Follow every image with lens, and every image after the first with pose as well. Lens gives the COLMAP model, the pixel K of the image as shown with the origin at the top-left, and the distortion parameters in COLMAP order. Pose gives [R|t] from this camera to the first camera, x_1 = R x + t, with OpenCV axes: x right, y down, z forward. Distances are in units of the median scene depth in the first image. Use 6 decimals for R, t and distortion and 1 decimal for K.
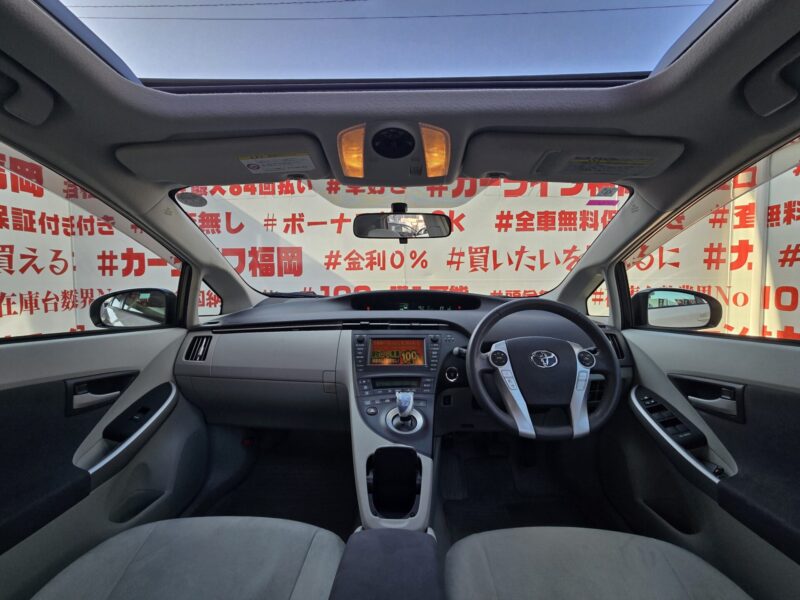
lens RADIAL K [[323.1, 0, 401.7], [0, 323.1, 299.4], [0, 0, 1]] dist [-0.006893, 0.000659]
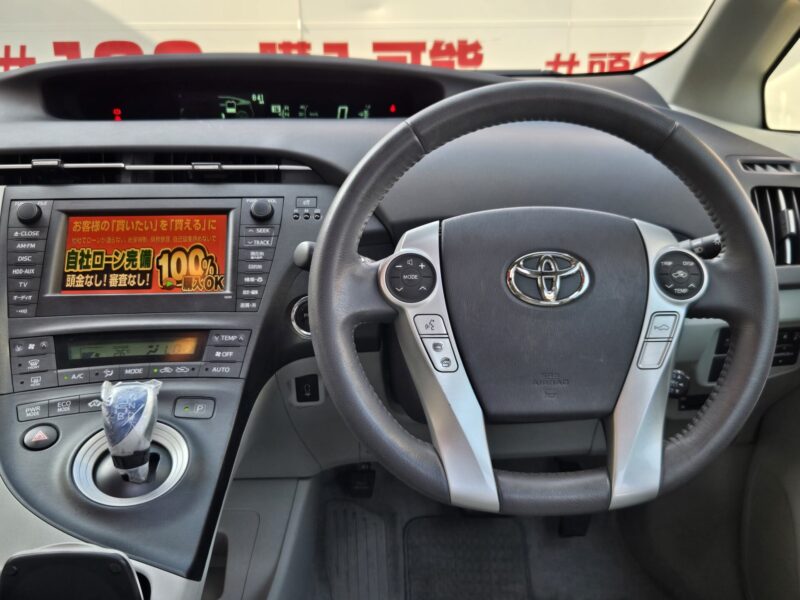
lens RADIAL K [[841.5, 0, 402.6], [0, 841.5, 295.8], [0, 0, 1]] dist [0.031967, 0.000000]
pose [[0.998429, -0.018856, 0.052770, 0.068223], [0.005146, 0.968560, 0.248726, -0.001924], [-0.055801, -0.248064, 0.967135, 0.052554]]
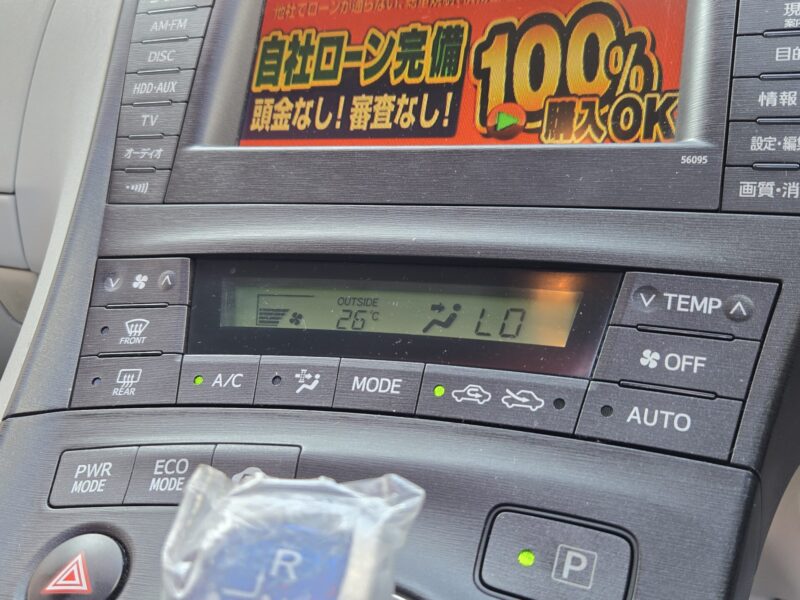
lens RADIAL K [[841.5, 0, 395.3], [0, 841.5, 282.7], [0, 0, 1]] dist [0.031967, 0.000000]
pose [[0.921348, 0.053985, -0.384973, 0.030443], [0.075727, 0.946414, 0.313951, 0.051567], [0.381292, -0.318411, 0.867889, 0.242192]]
